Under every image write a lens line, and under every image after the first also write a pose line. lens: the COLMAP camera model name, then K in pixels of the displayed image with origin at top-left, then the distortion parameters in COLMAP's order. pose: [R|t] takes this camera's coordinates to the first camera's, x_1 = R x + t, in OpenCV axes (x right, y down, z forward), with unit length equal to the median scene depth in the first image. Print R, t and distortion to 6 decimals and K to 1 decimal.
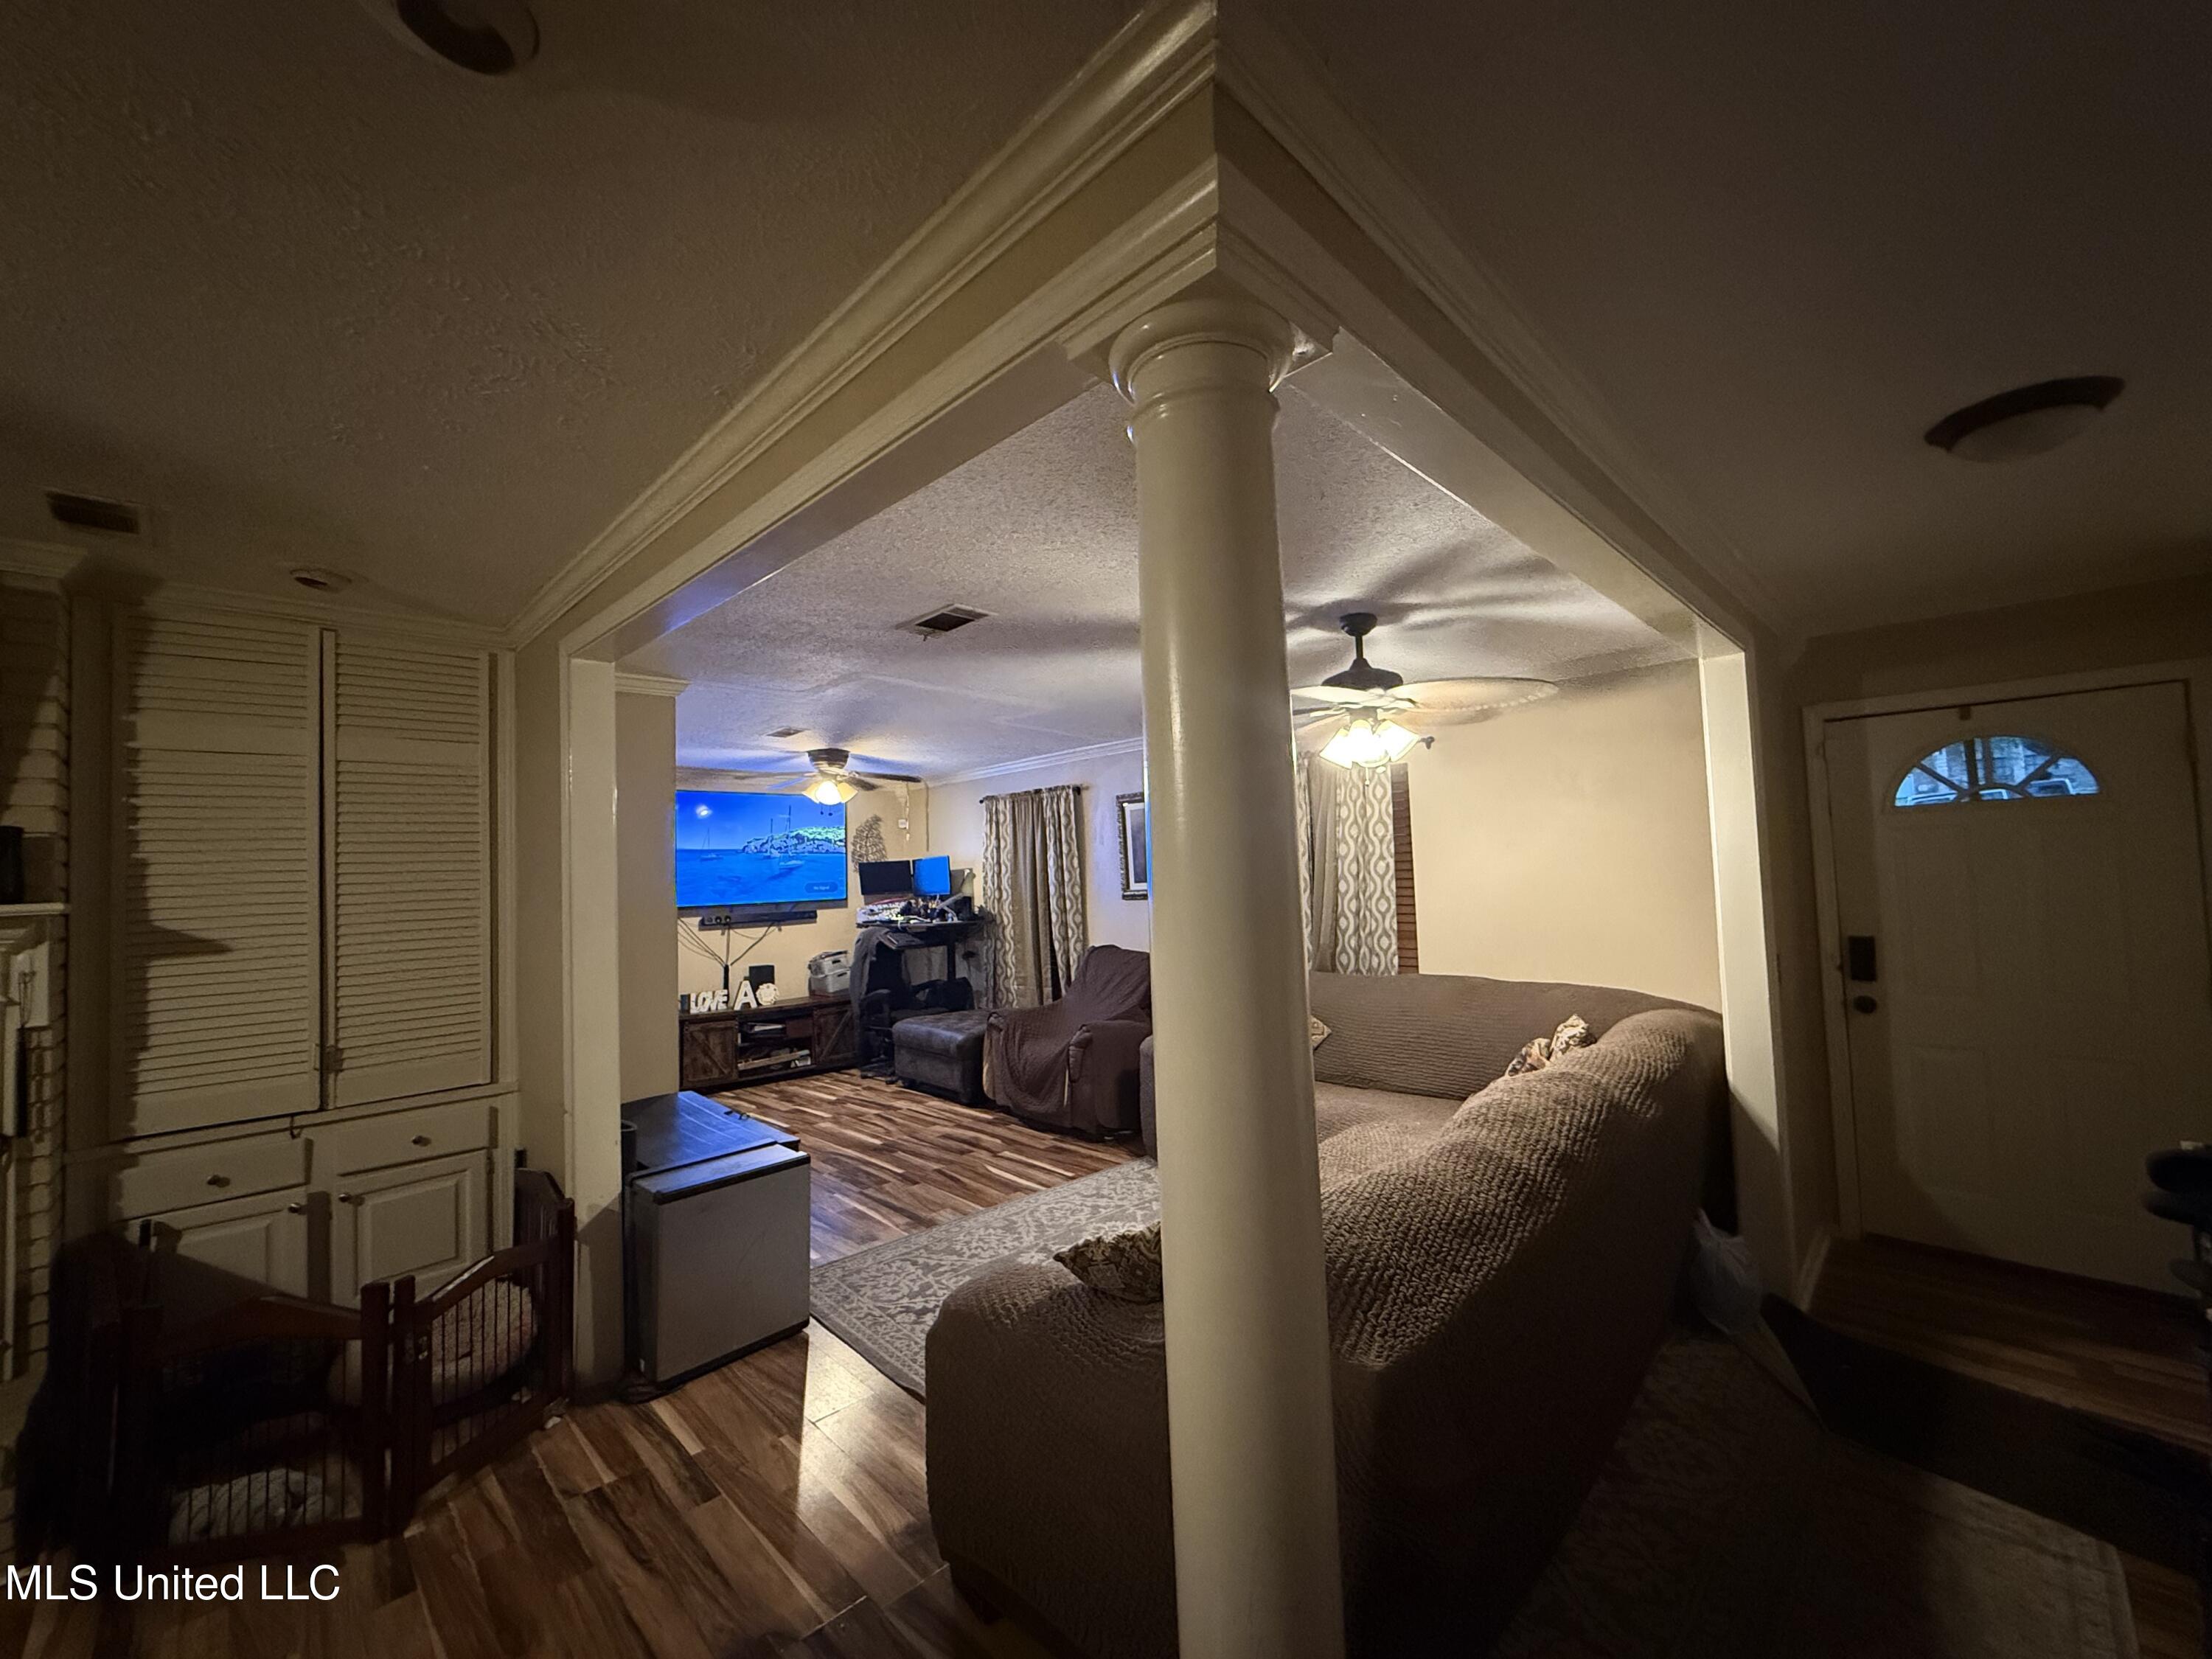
lens RADIAL K [[883.0, 0, 1099.4], [0, 883.0, 828.2], [0, 0, 1]] dist [-0.000623, 0.000149]
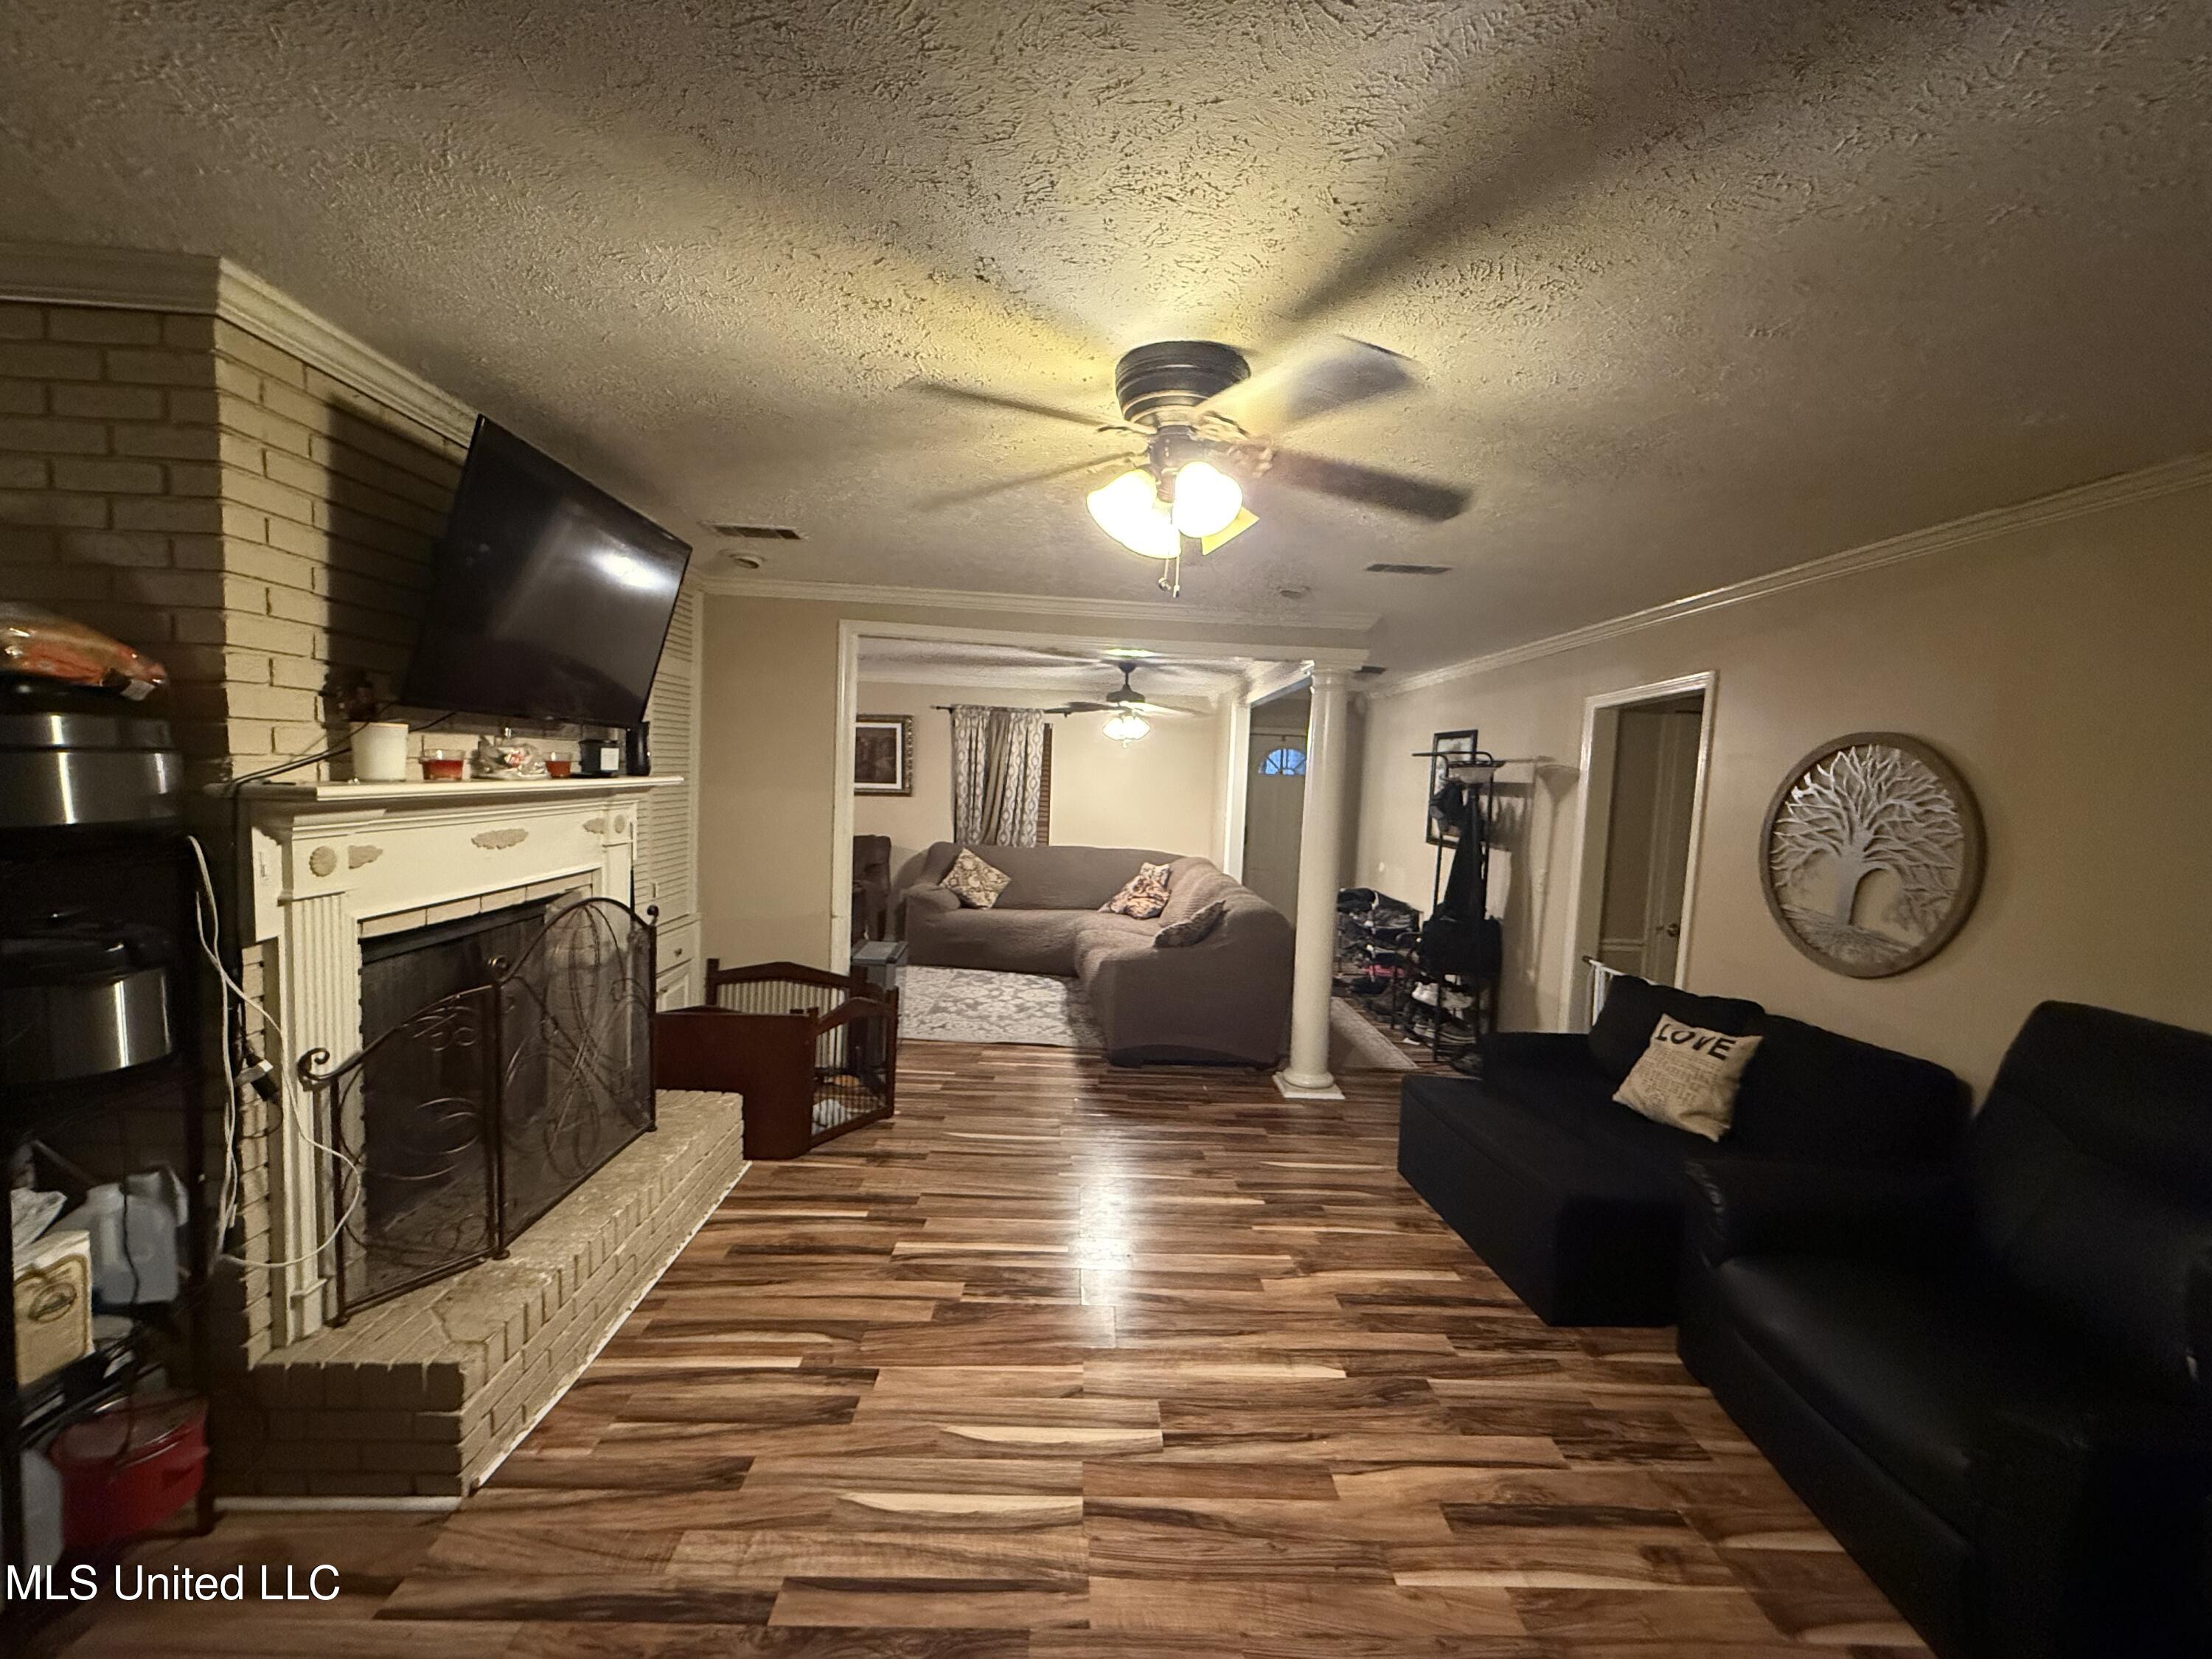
lens RADIAL K [[883.0, 0, 1095.0], [0, 883.0, 836.9], [0, 0, 1]] dist [-0.000623, 0.000149]
pose [[0.684898, 0.009121, 0.728582, -1.491831], [-0.098136, 0.991966, 0.079833, -0.001406], [-0.722001, -0.126177, 0.680290, -0.440596]]
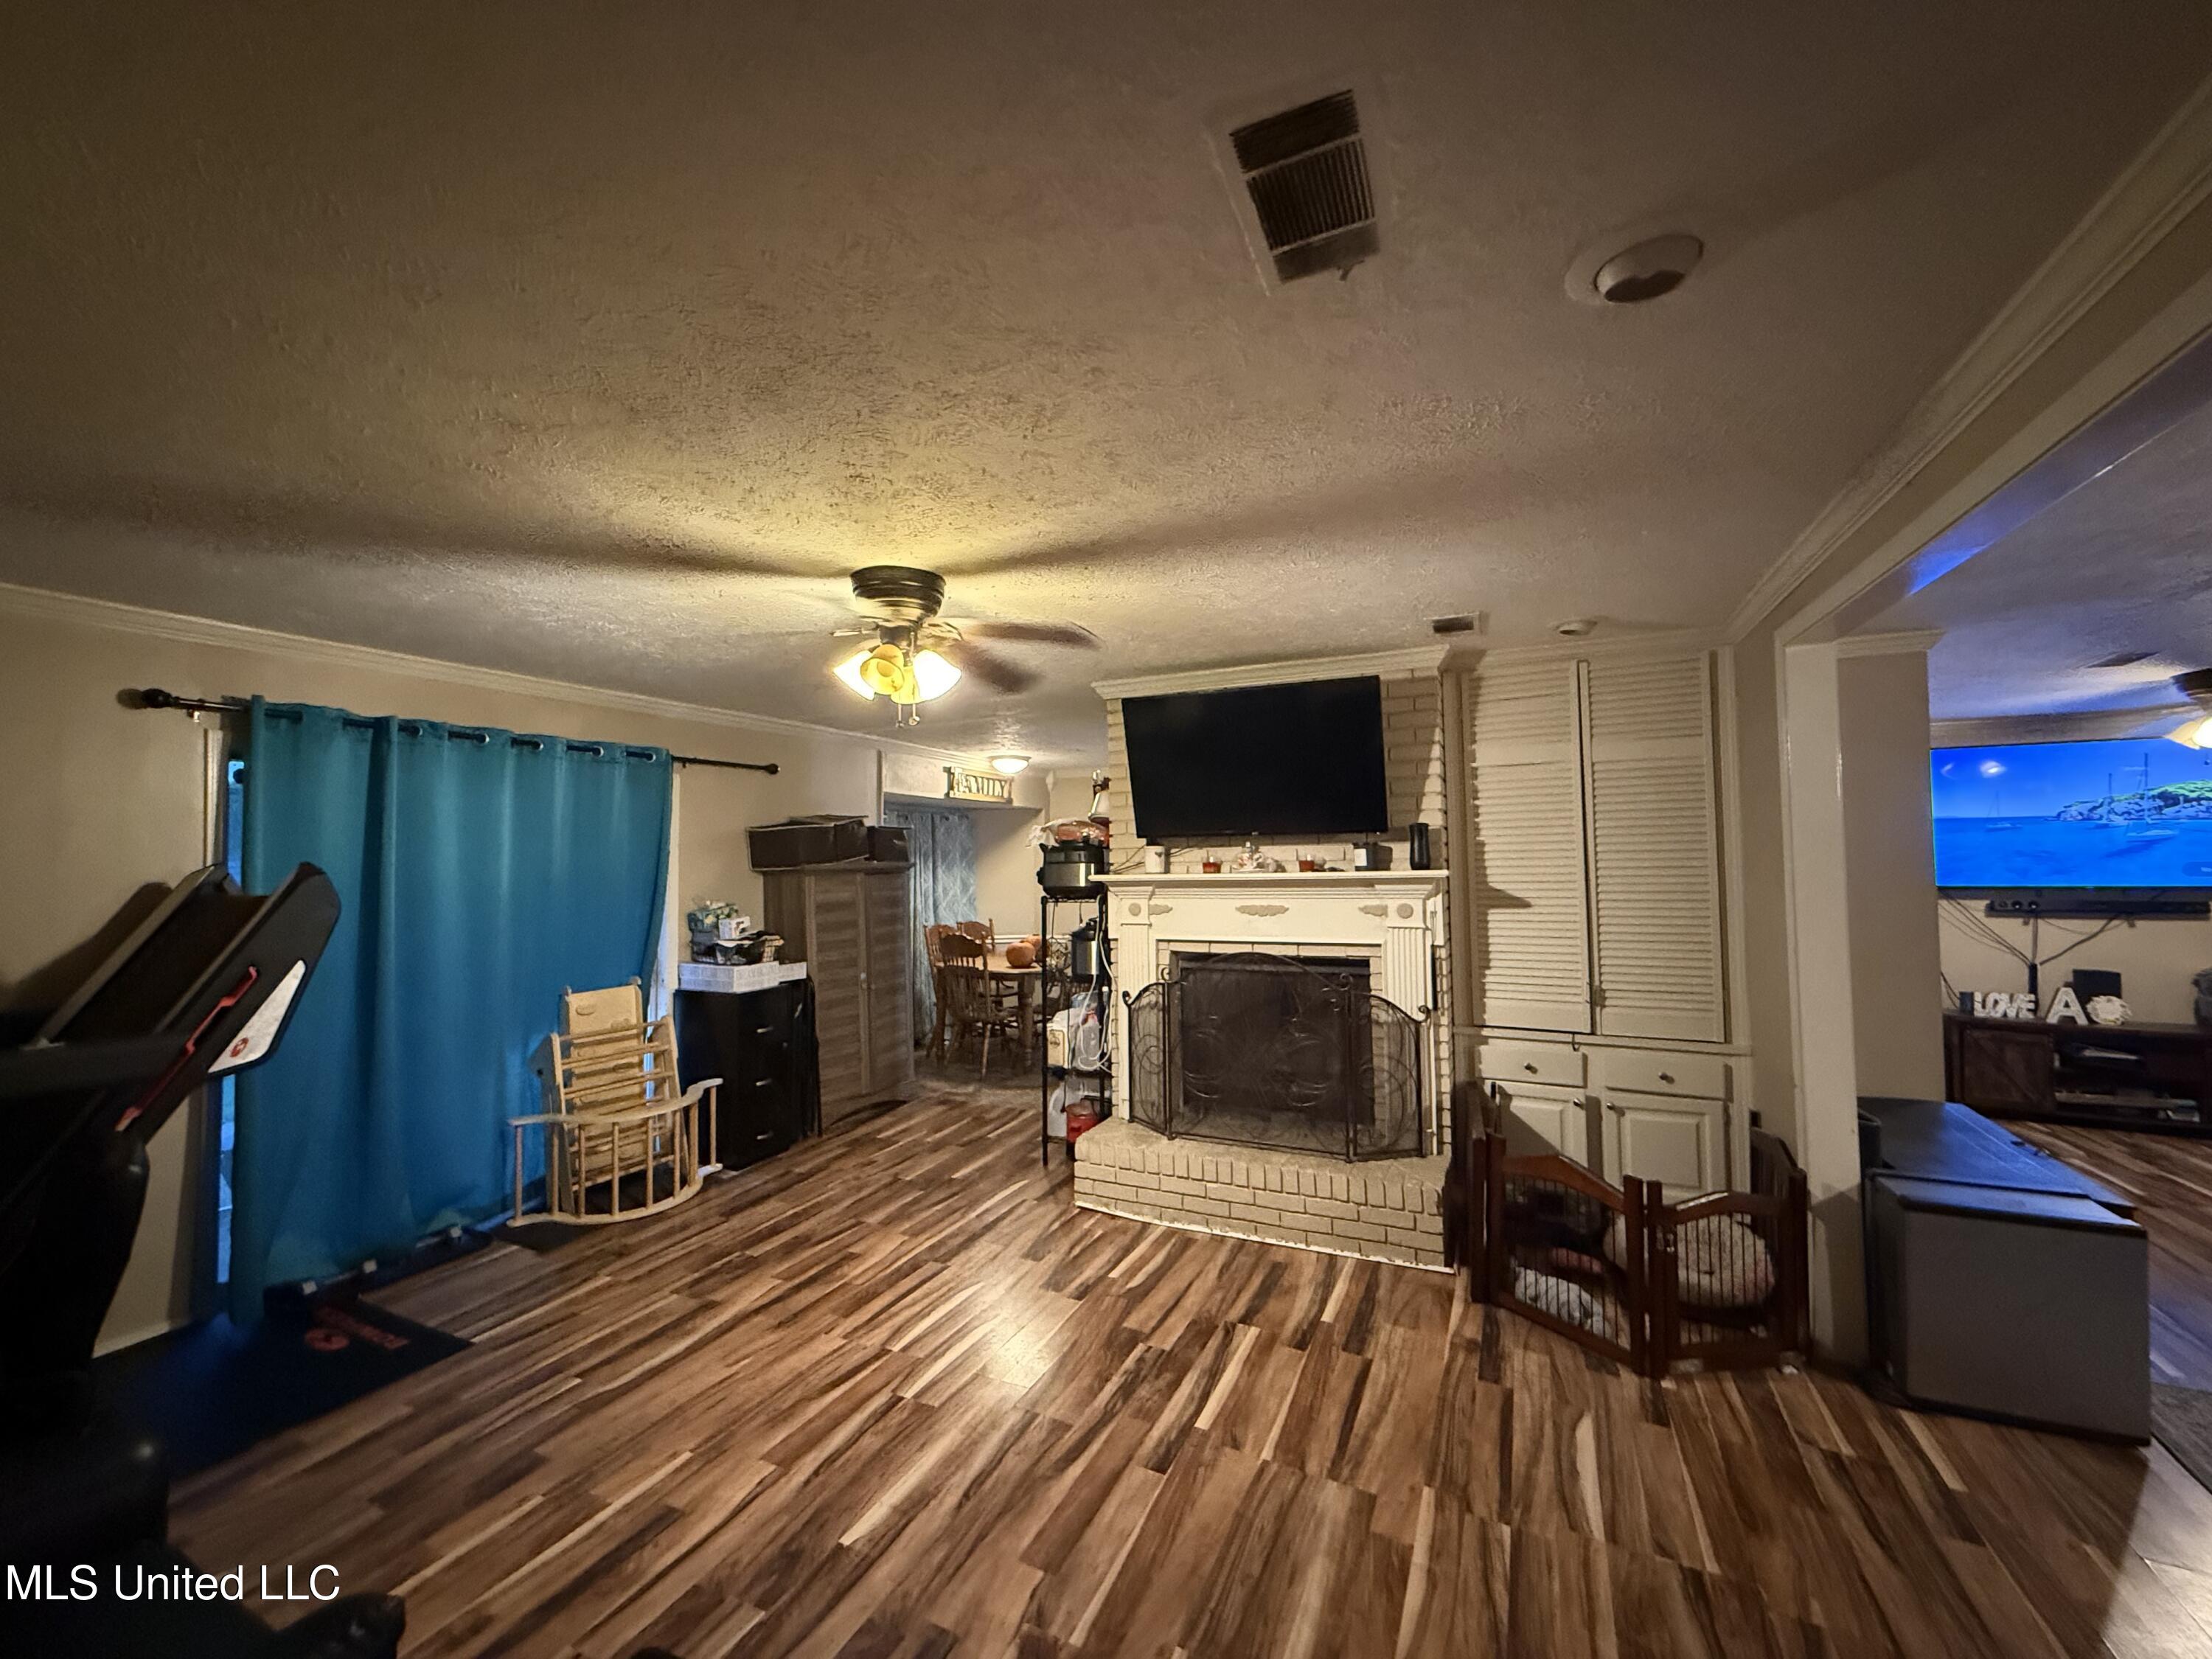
lens RADIAL K [[883.0, 0, 1096.3], [0, 883.0, 833.1], [0, 0, 1]] dist [-0.000623, 0.000149]
pose [[0.335557, -0.000789, -0.942020, 0.100636], [0.046253, 0.998807, 0.015640, -0.030852], [0.940884, -0.048819, 0.335193, -0.110706]]
